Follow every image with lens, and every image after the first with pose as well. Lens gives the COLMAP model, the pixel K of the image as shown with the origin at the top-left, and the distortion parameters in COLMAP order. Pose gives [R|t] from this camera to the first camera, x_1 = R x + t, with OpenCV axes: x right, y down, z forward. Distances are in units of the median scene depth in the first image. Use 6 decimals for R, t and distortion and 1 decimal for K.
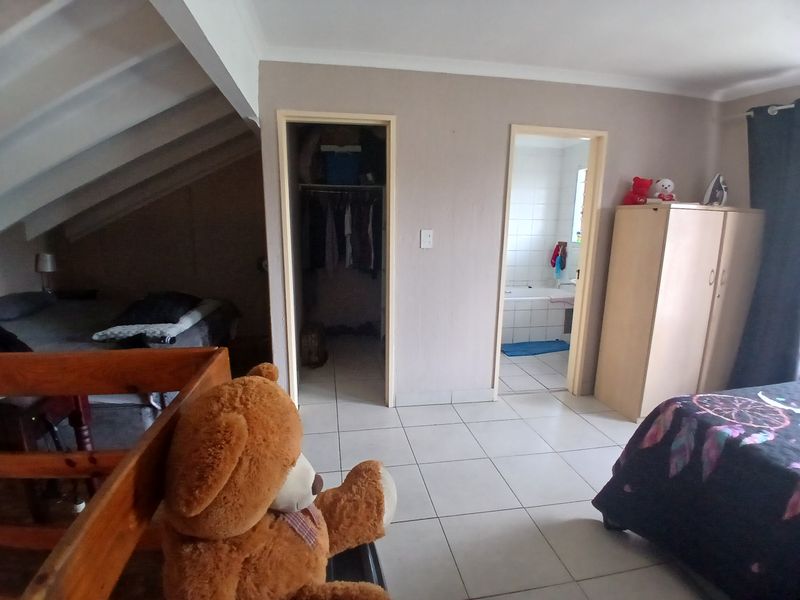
lens RADIAL K [[396.8, 0, 400.0], [0, 396.8, 300.0], [0, 0, 1]] dist [0.000845, -0.040571]
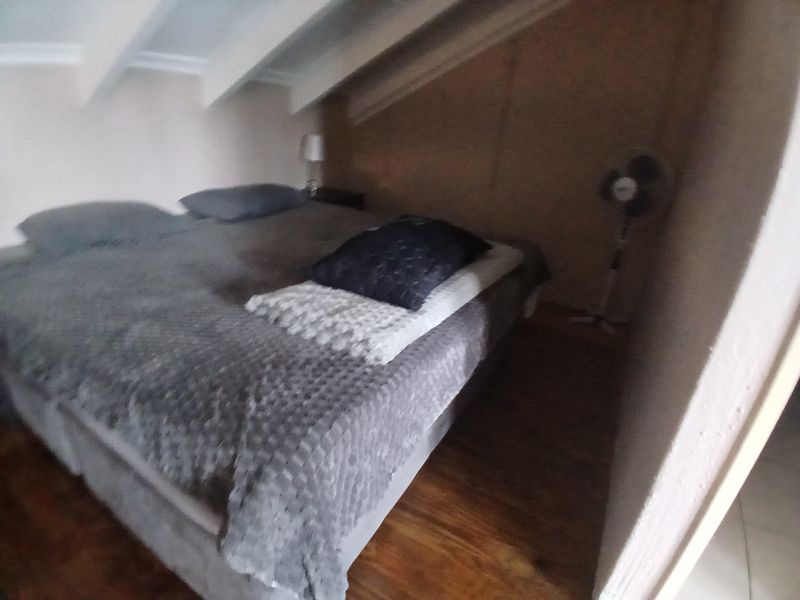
lens RADIAL K [[396.8, 0, 400.0], [0, 396.8, 300.0], [0, 0, 1]] dist [0.000845, -0.040571]
pose [[0.754624, 0.273373, -0.596498, -0.306794], [-0.145945, 0.956235, 0.253605, -0.042344], [0.639721, -0.104321, 0.761495, 0.618748]]
